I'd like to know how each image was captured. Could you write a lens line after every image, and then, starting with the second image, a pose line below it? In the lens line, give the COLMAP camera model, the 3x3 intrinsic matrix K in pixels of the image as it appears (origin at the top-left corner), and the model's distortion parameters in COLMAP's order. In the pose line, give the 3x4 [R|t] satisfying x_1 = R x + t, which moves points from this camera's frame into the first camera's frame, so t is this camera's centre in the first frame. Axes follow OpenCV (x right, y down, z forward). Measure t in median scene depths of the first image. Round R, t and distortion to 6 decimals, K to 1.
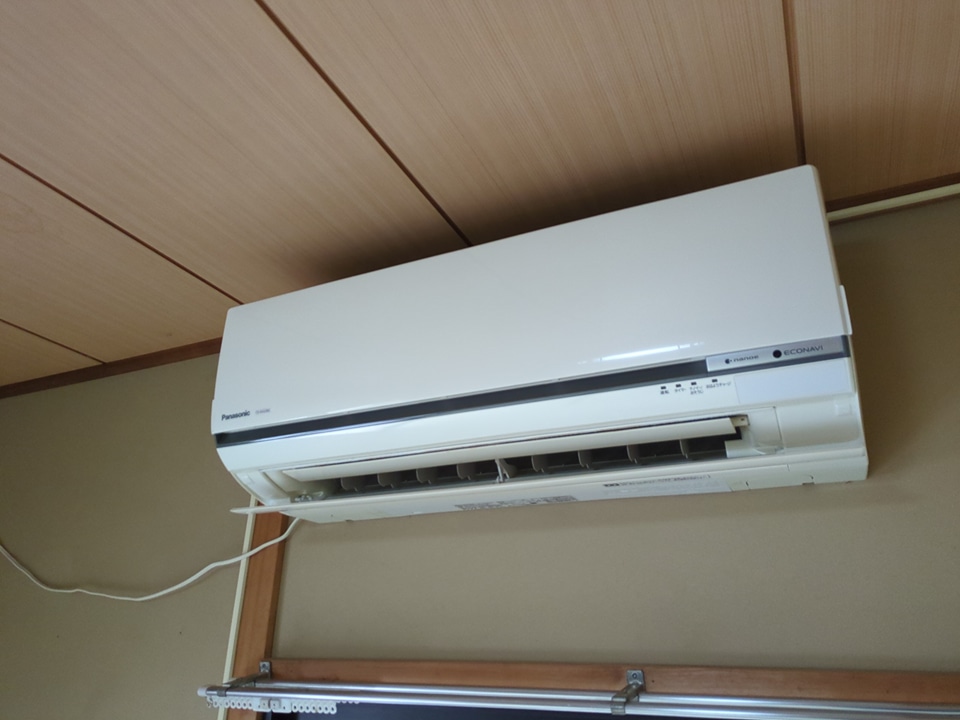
lens RADIAL K [[712.7, 0, 480.0], [0, 712.7, 360.0], [0, 0, 1]] dist [0.012578, 0.000147]
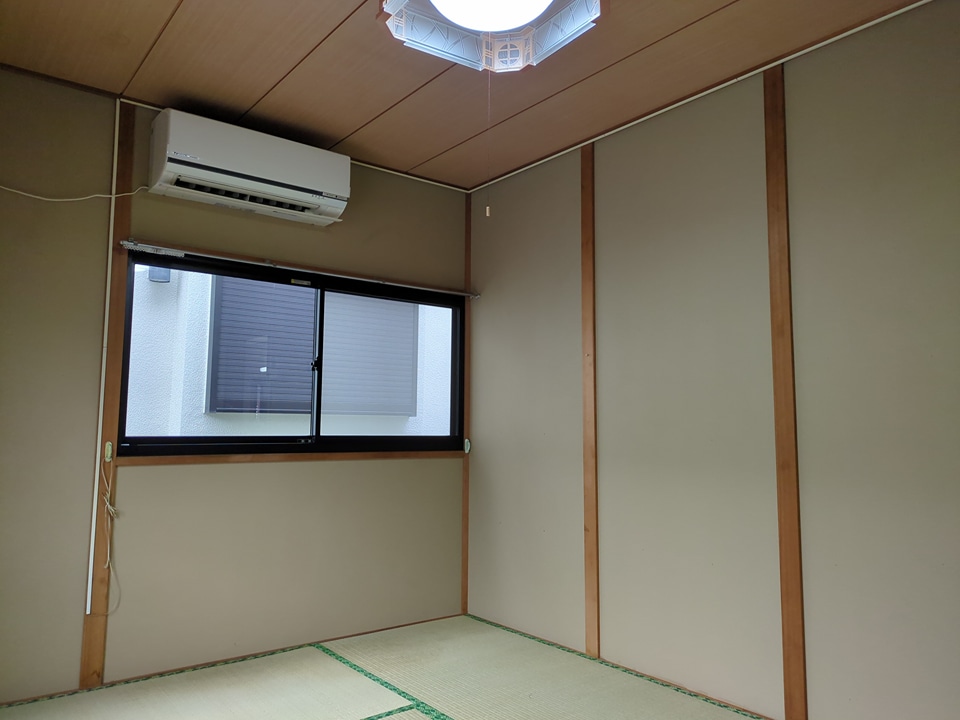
lens RADIAL K [[712.7, 0, 480.0], [0, 712.7, 360.0], [0, 0, 1]] dist [0.012578, 0.000147]
pose [[0.438318, 0.070327, 0.896065, -2.428658], [-0.352427, 0.930550, 0.099360, 0.142396], [-0.826845, -0.359348, 0.432661, -1.618263]]
